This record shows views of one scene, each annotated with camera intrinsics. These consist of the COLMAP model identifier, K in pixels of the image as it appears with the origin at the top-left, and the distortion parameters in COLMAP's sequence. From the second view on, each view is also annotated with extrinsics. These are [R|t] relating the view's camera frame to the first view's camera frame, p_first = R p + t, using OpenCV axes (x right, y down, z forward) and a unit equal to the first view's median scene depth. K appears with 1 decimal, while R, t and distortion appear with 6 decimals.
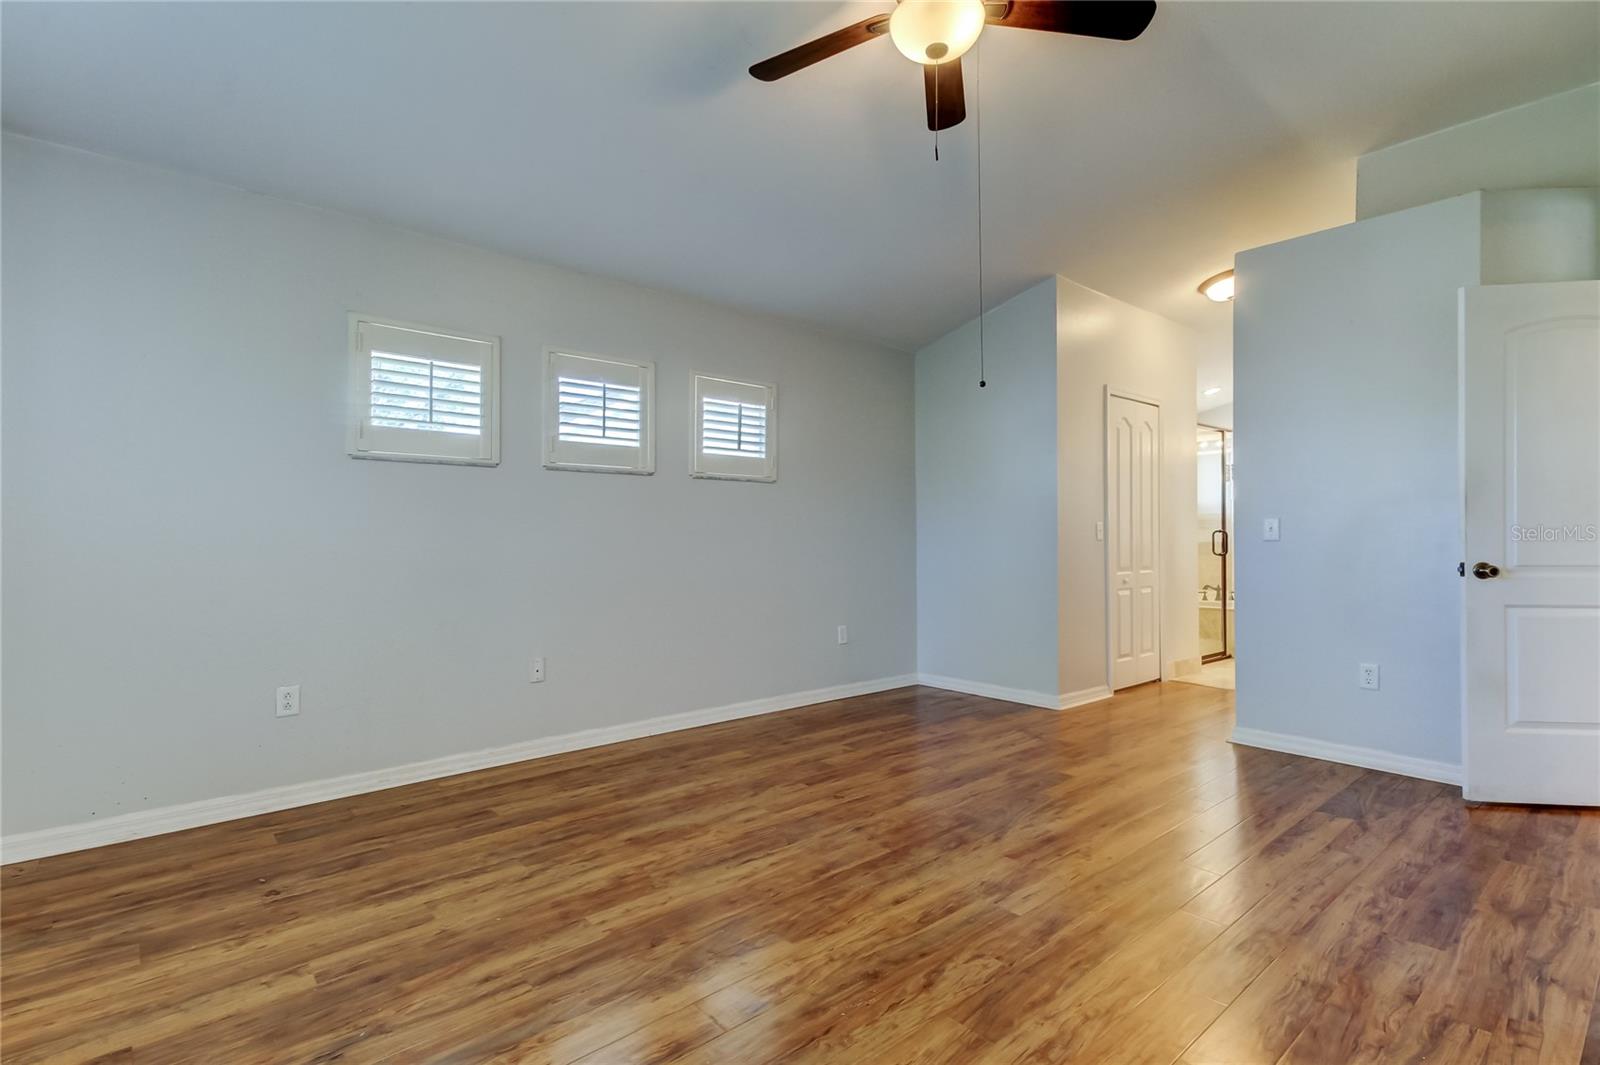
lens RADIAL K [[757.5, 0, 812.3], [0, 757.5, 532.9], [0, 0, 1]] dist [0.016946, 0.000076]
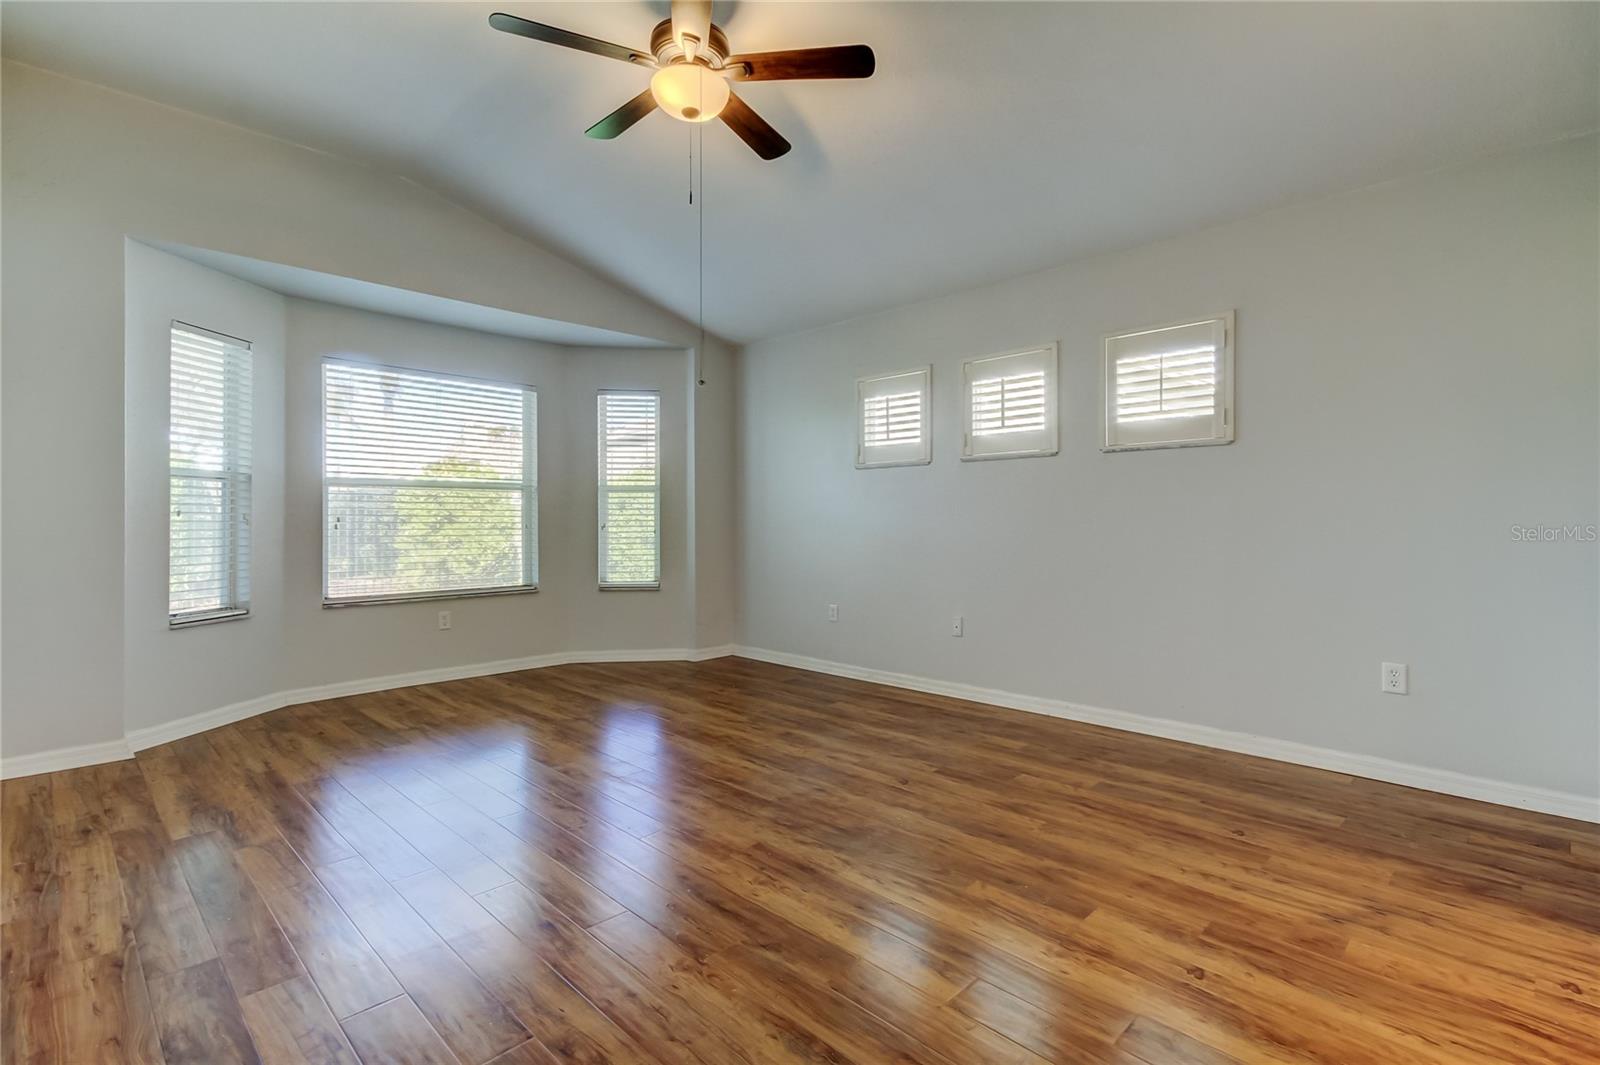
lens RADIAL K [[757.5, 0, 814.0], [0, 757.5, 526.7], [0, 0, 1]] dist [0.016946, 0.000076]
pose [[0.074415, 0.010708, -0.997170, 0.913444], [0.011226, 0.999870, 0.011575, 0.002579], [0.997164, -0.012056, 0.074286, 0.739268]]
